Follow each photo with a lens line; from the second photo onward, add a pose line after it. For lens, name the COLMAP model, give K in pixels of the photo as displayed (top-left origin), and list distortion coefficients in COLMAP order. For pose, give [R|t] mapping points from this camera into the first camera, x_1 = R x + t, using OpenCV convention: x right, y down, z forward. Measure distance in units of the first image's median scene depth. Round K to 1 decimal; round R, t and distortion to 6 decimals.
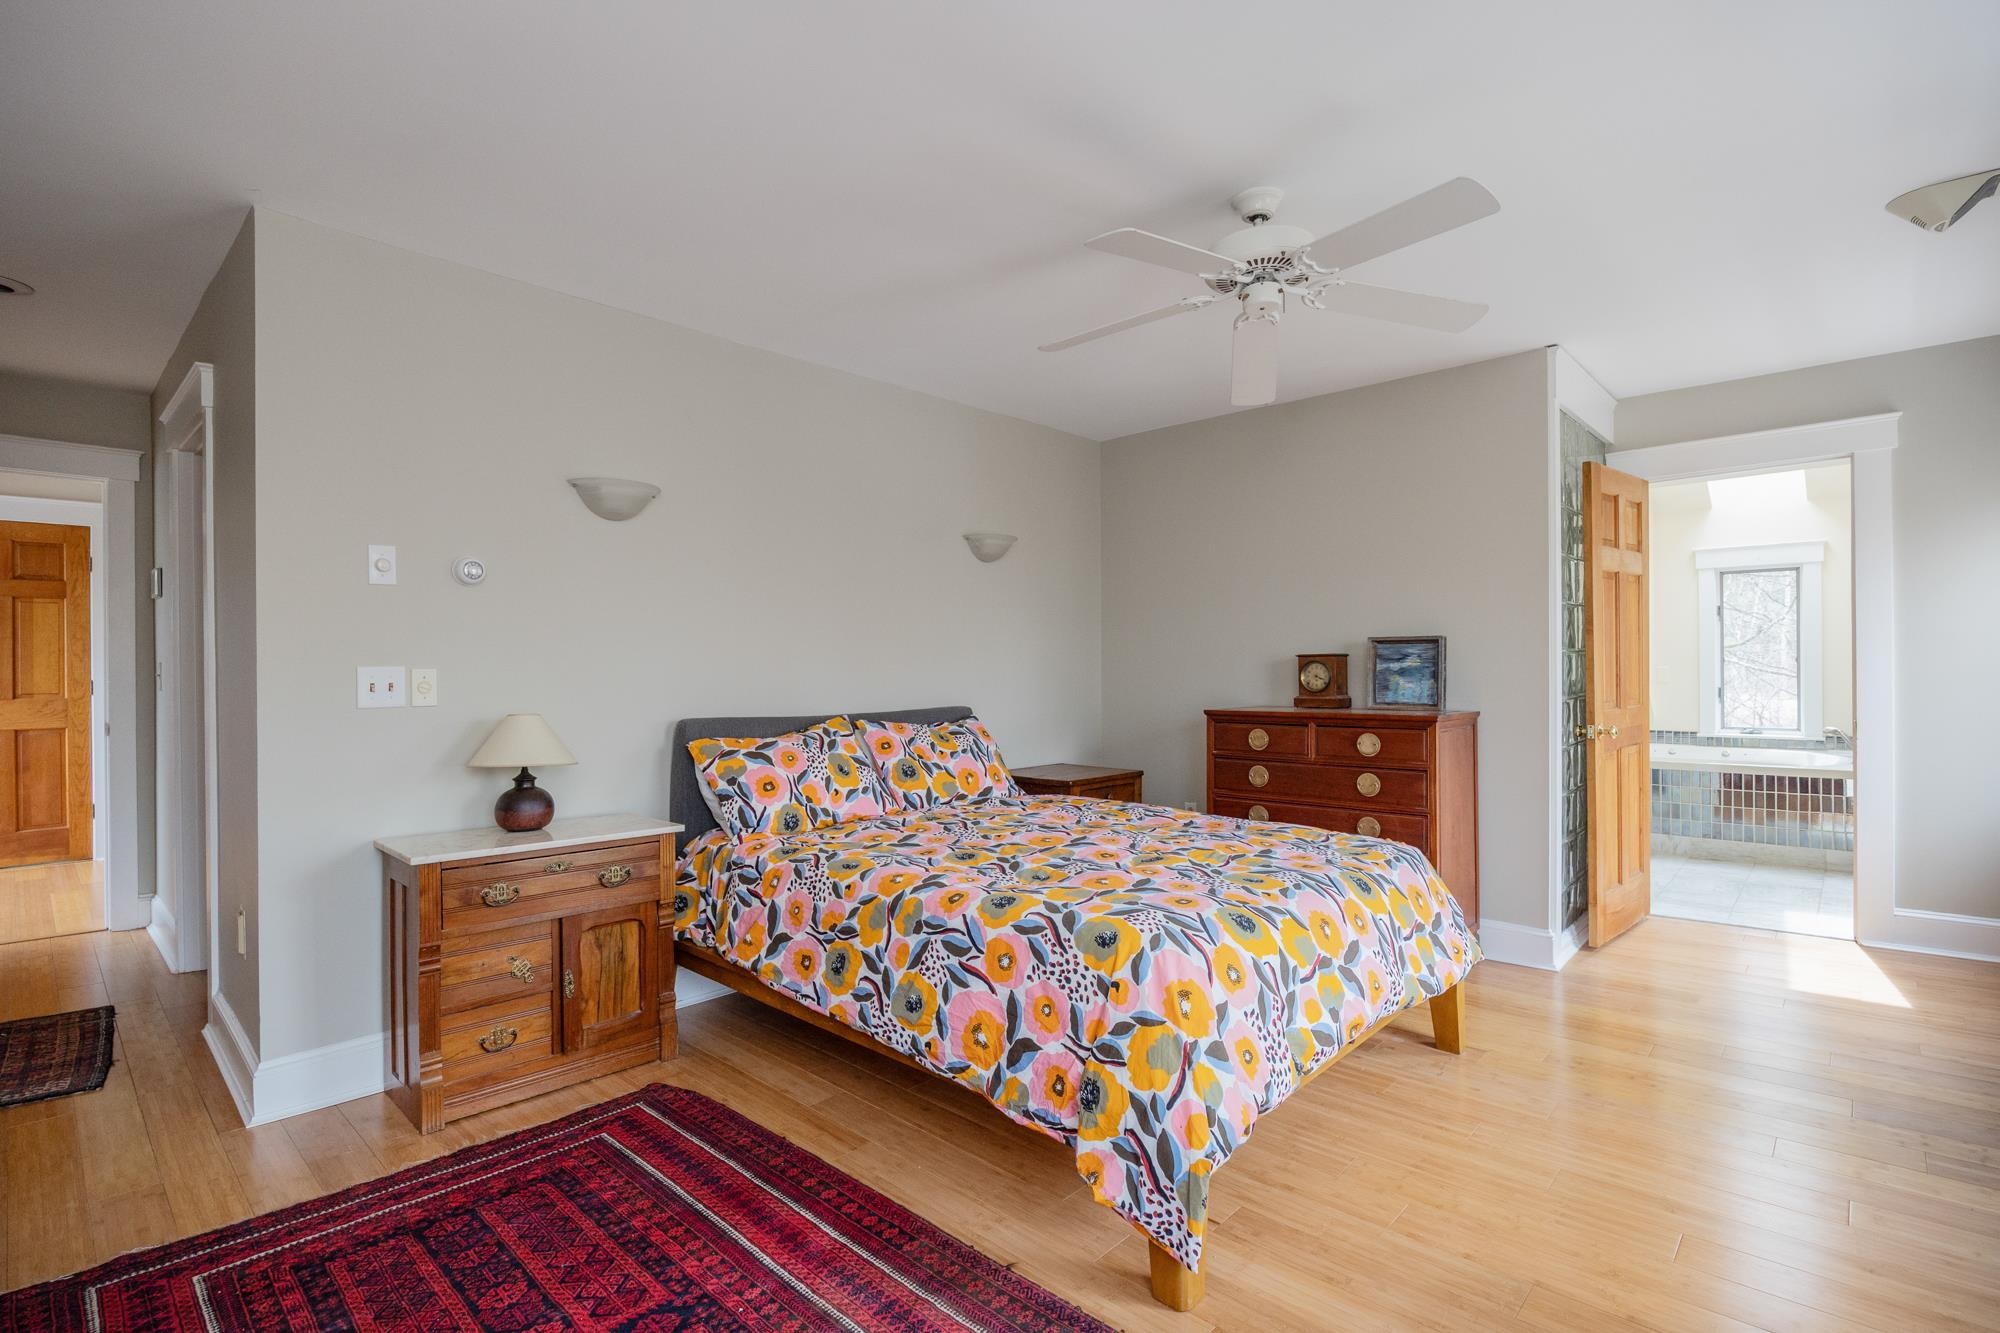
lens RADIAL K [[947.5, 0, 991.6], [0, 947.5, 657.2], [0, 0, 1]] dist [-0.003809, -0.000058]
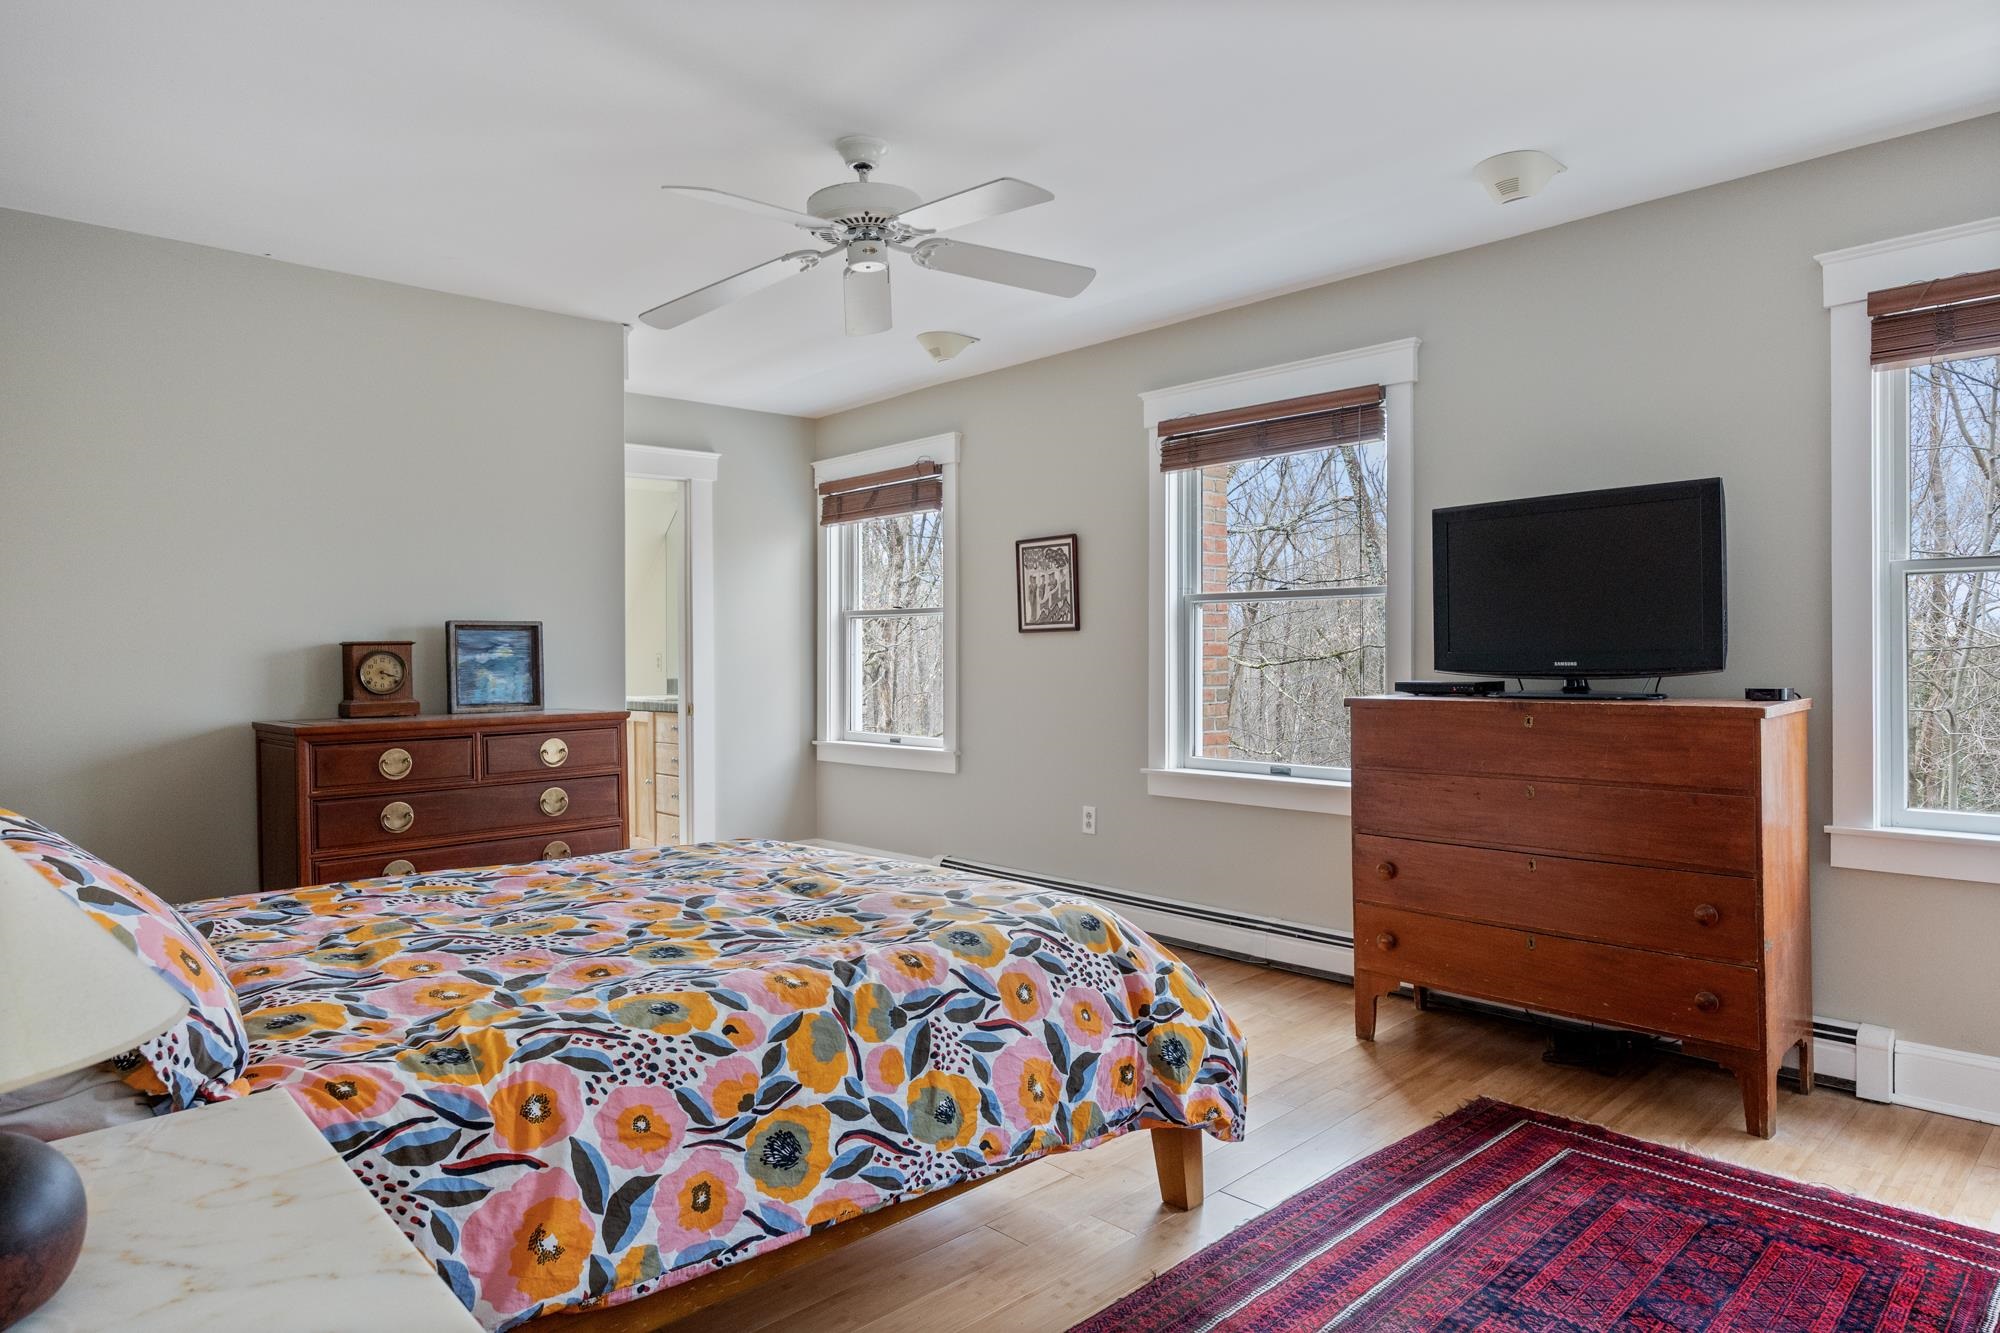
lens RADIAL K [[1202.1, 0, 987.4], [0, 1202.1, 632.9], [0, 0, 1]] dist [-0.002119, -0.000143]
pose [[0.049919, 0.018973, 0.998573, -0.896004], [0.005411, 0.999800, -0.019267, 0.016386], [-0.998739, 0.006365, 0.049807, 0.821507]]
